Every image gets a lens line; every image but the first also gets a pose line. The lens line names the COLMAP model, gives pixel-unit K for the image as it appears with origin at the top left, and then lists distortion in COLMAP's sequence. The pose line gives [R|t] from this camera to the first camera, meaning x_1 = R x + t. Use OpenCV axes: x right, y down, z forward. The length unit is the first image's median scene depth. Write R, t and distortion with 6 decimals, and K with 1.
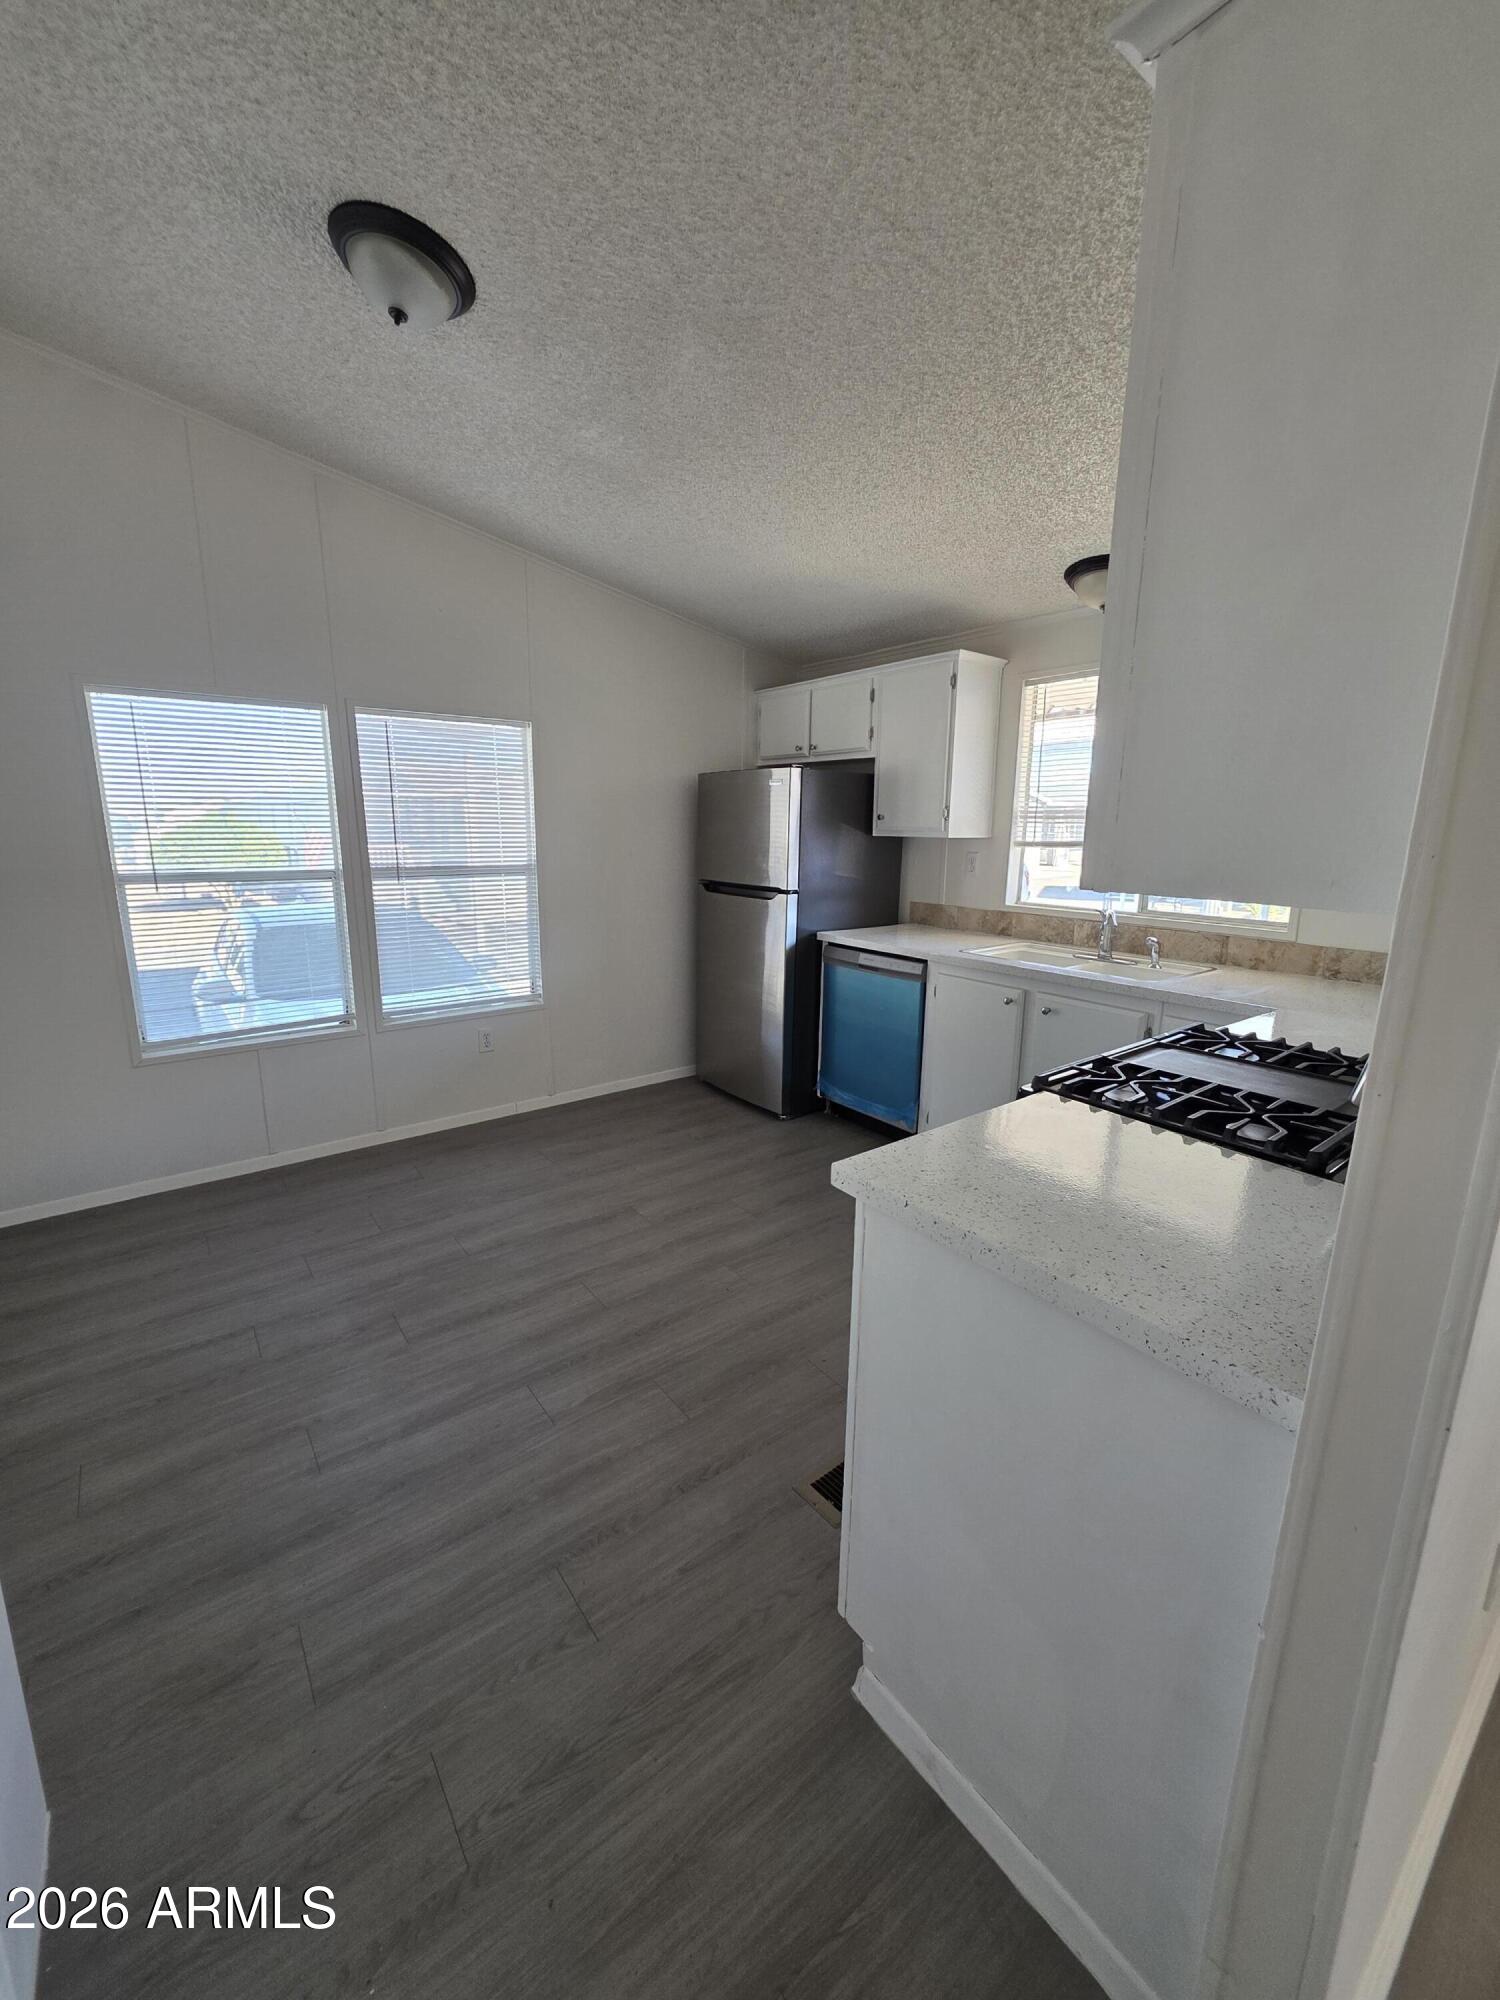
lens RADIAL K [[798.8, 0, 752.2], [0, 798.8, 994.6], [0, 0, 1]] dist [-0.000489, 0.000155]
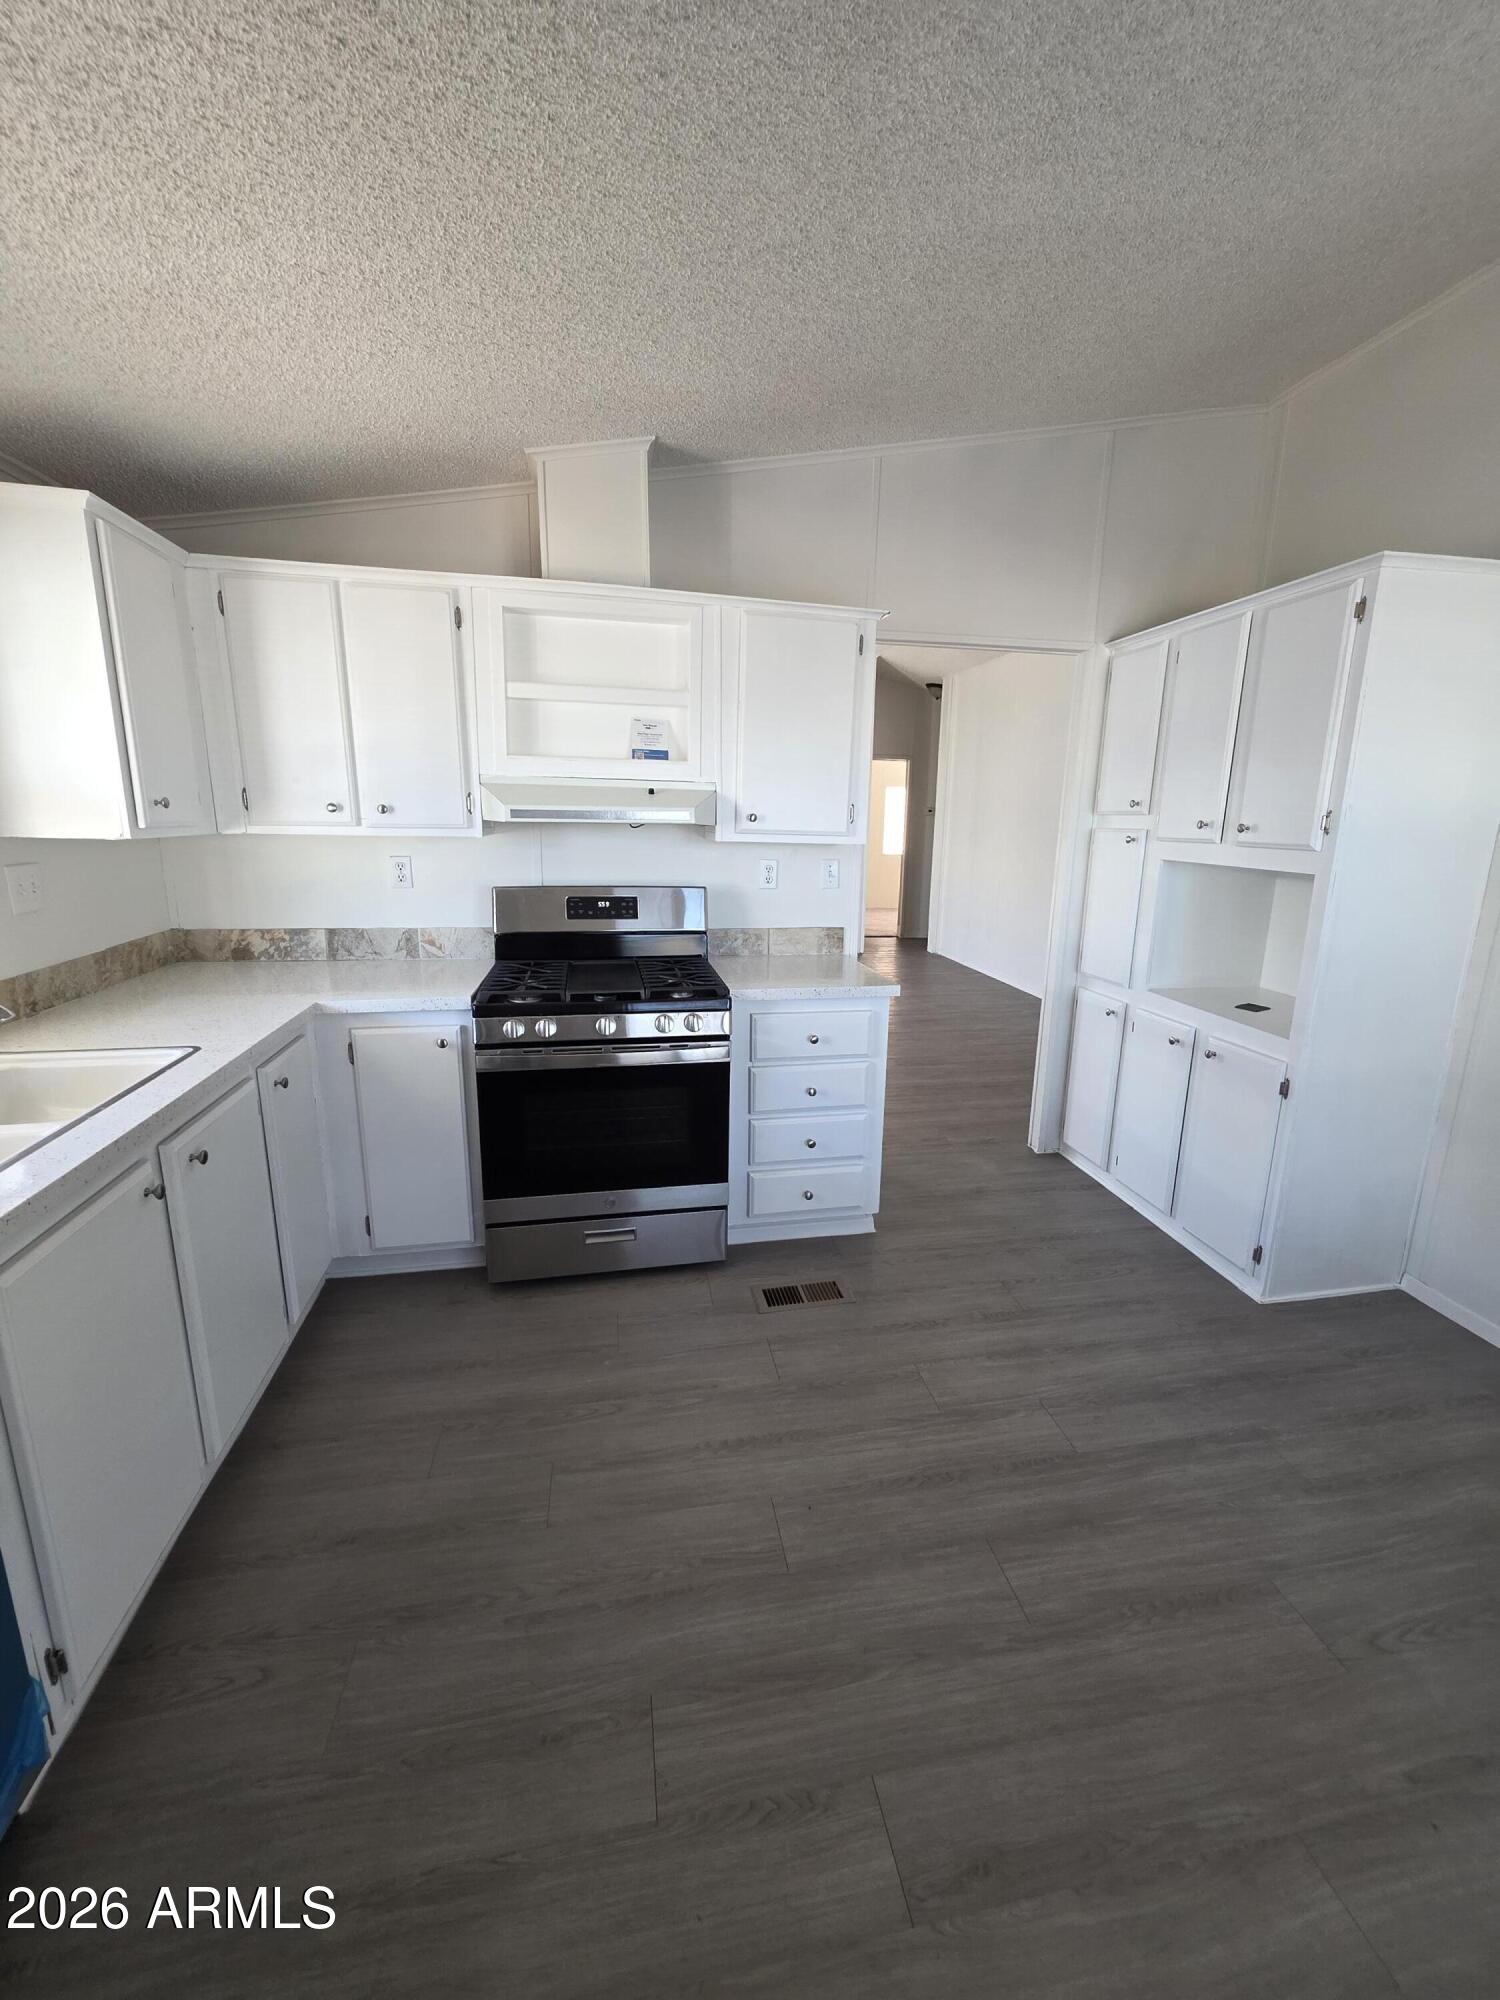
lens RADIAL K [[798.8, 0, 753.0], [0, 798.8, 993.4], [0, 0, 1]] dist [-0.000489, 0.000155]
pose [[-0.890957, -0.128285, 0.435589, -0.301647], [0.067752, 0.910970, 0.406870, -0.423823], [-0.449004, 0.392016, -0.802944, 1.823391]]
